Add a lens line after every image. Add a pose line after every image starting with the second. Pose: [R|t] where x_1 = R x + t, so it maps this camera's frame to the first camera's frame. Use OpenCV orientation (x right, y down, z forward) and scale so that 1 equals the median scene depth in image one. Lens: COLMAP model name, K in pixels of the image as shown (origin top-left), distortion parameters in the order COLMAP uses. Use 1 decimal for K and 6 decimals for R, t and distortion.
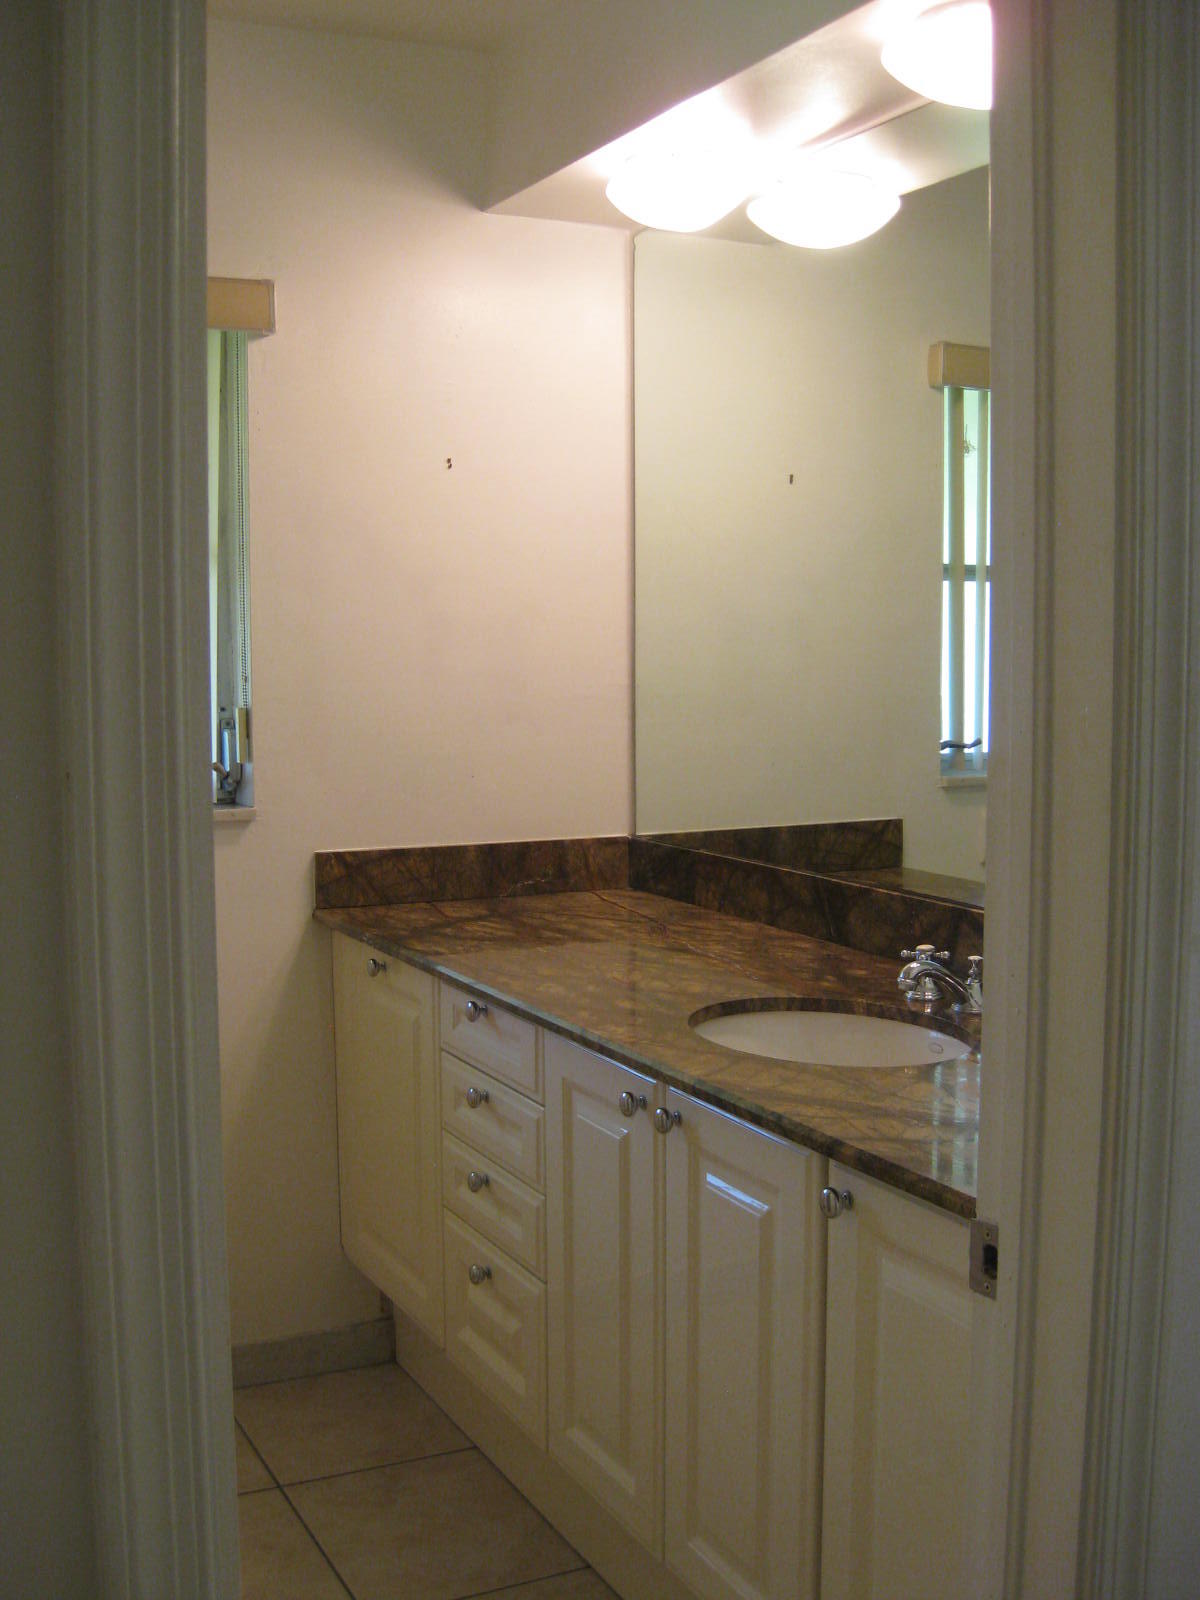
lens RADIAL K [[1789.6, 0, 600.0], [0, 1789.6, 800.0], [0, 0, 1]] dist [-0.185948, 0.142669]
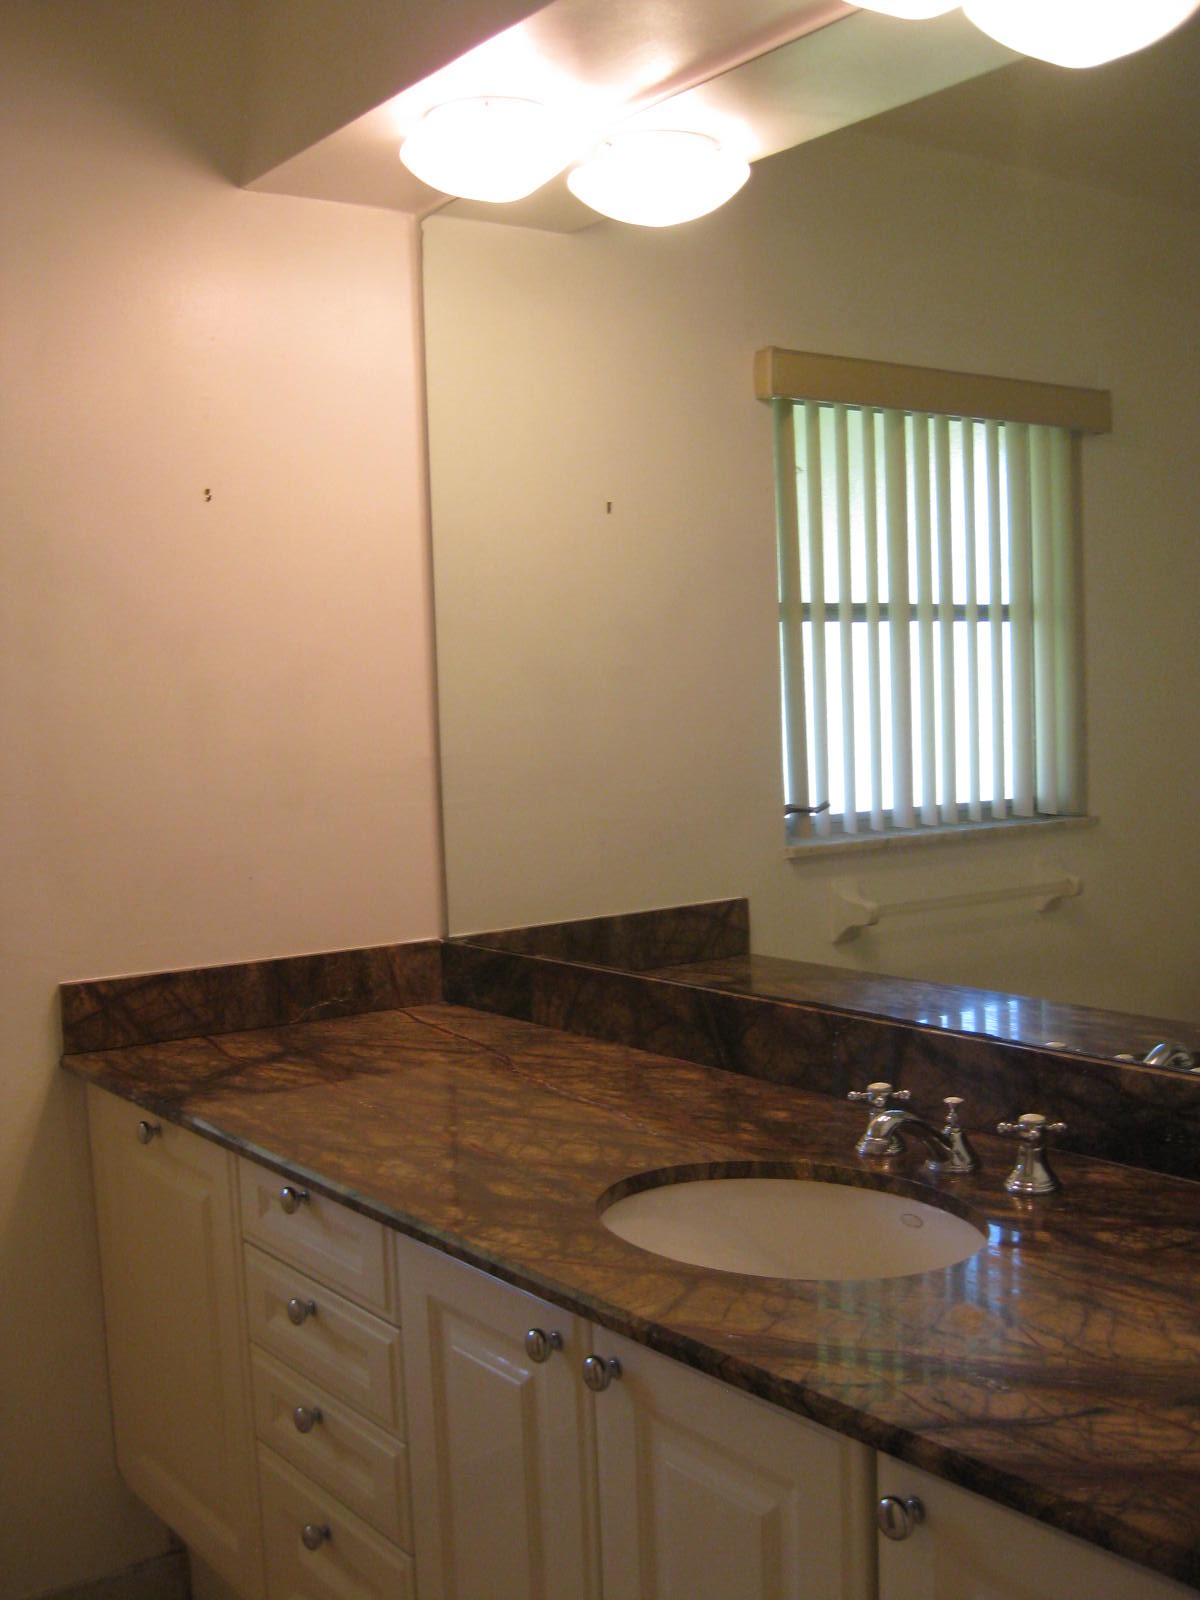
lens RADIAL K [[1789.6, 0, 600.0], [0, 1789.6, 800.0], [0, 0, 1]] dist [-0.185948, 0.142669]
pose [[0.986675, -0.041923, 0.157212, -0.044071], [0.046517, 0.998588, -0.025655, -0.022707], [-0.155915, 0.032626, 0.987232, 0.194383]]
